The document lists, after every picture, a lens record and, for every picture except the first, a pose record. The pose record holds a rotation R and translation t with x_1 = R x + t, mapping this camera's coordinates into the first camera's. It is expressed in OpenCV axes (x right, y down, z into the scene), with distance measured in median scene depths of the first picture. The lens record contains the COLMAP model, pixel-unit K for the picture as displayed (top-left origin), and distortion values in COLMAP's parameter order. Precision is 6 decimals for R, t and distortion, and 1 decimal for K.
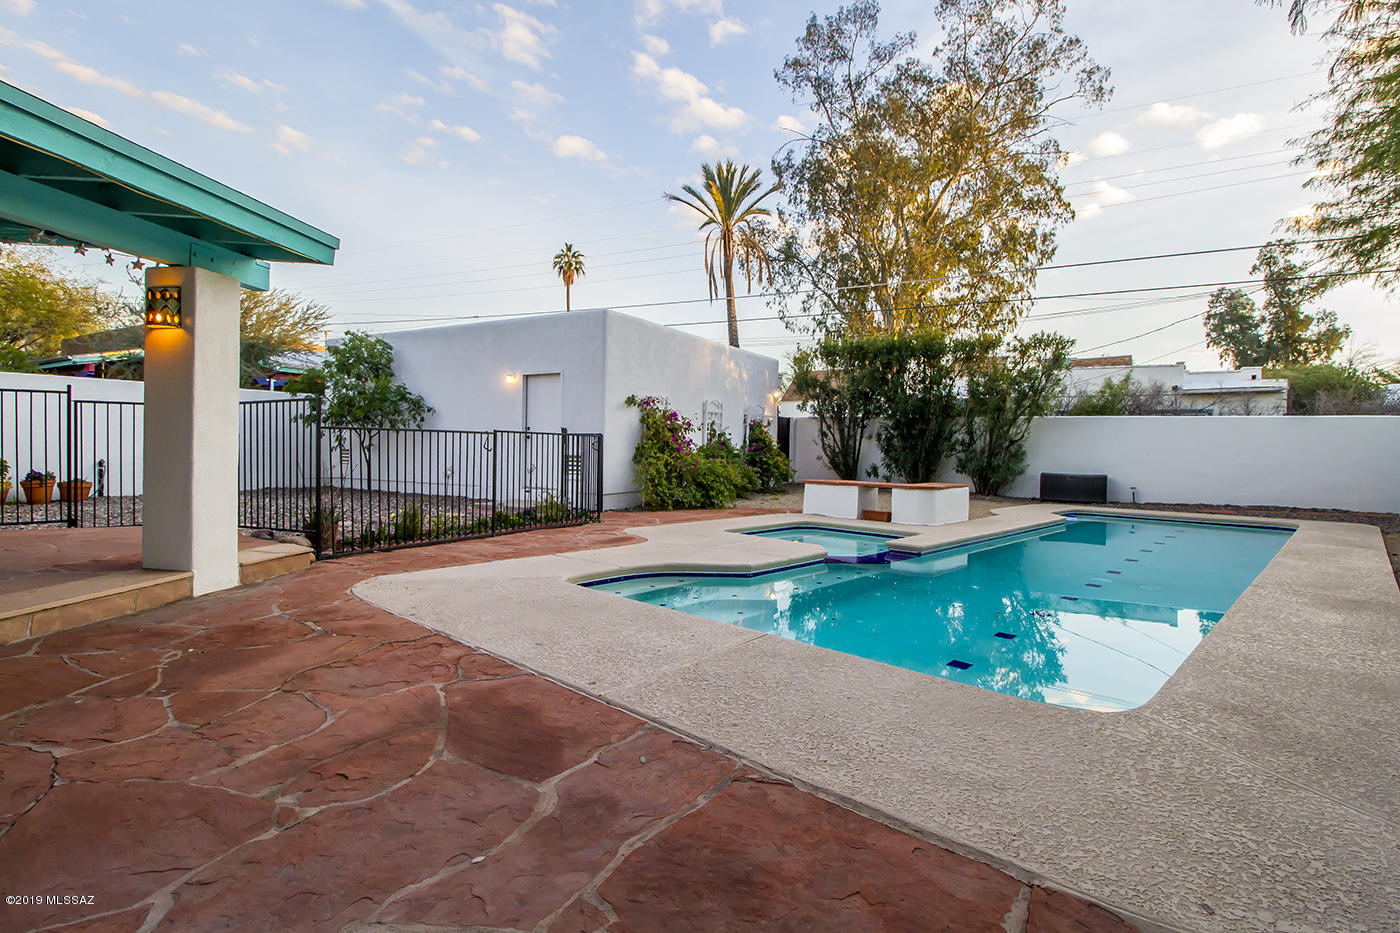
lens RADIAL K [[682.1, 0, 718.7], [0, 682.1, 448.8], [0, 0, 1]] dist [0.018781, -0.018597]
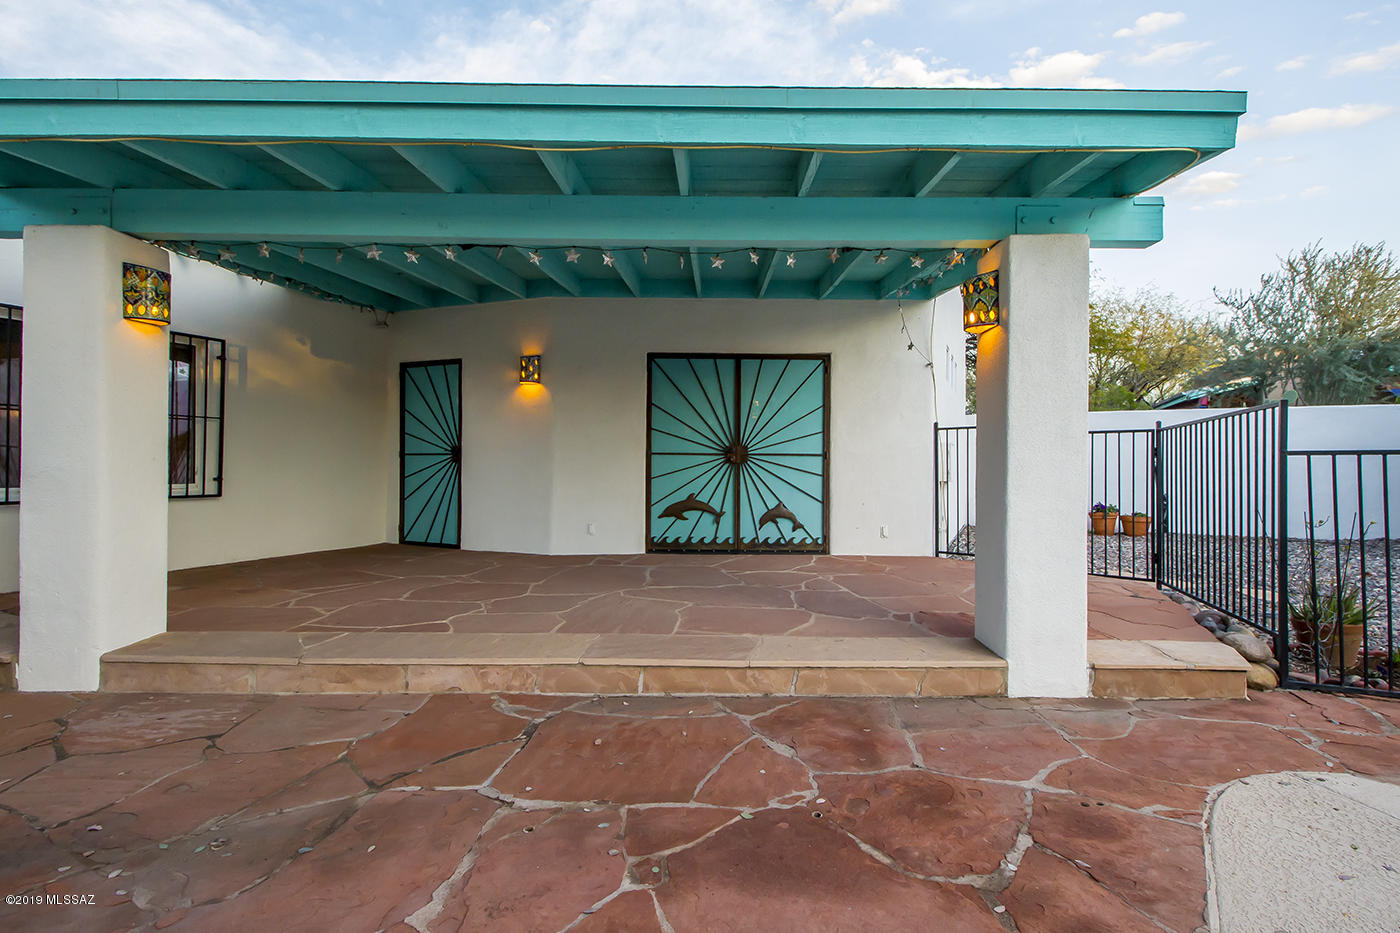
lens RADIAL K [[652.3, 0, 700.0], [0, 652.3, 466.5], [0, 0, 1]] dist [0.011789, -0.000260]
pose [[0.099751, -0.013488, -0.994921, -0.051404], [-0.007931, 0.999866, -0.014351, -0.004789], [0.994981, 0.009323, 0.099630, 0.267605]]
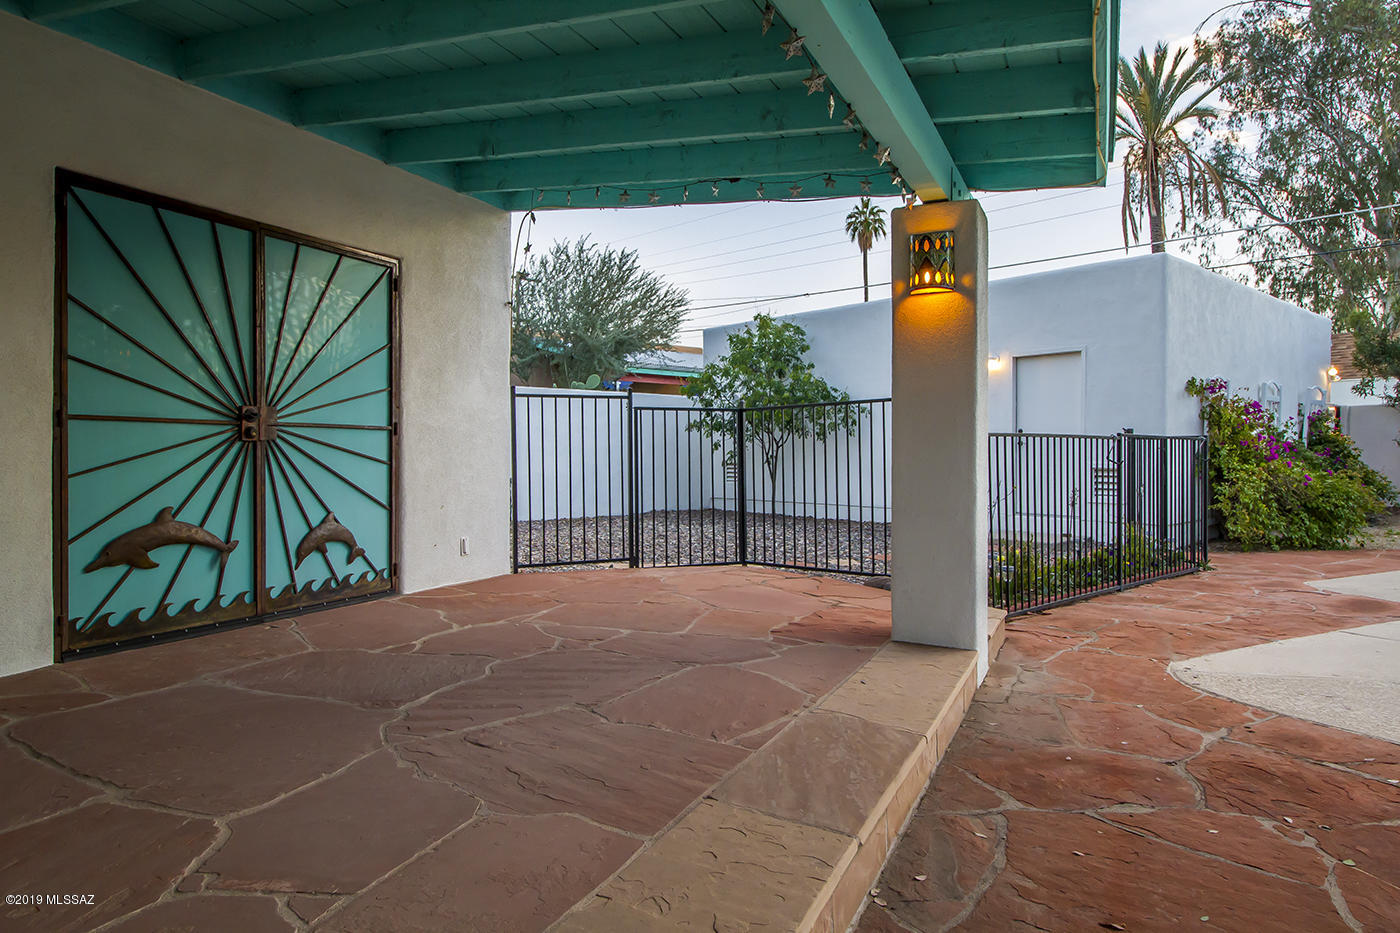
lens RADIAL K [[854.0, 0, 719.6], [0, 854.0, 459.4], [0, 0, 1]] dist [-0.001368, -0.001376]
pose [[0.946650, -0.013002, -0.322000, -0.322347], [0.013893, 0.999903, 0.000470, -0.005684], [0.321963, -0.004919, 0.946740, 0.053755]]
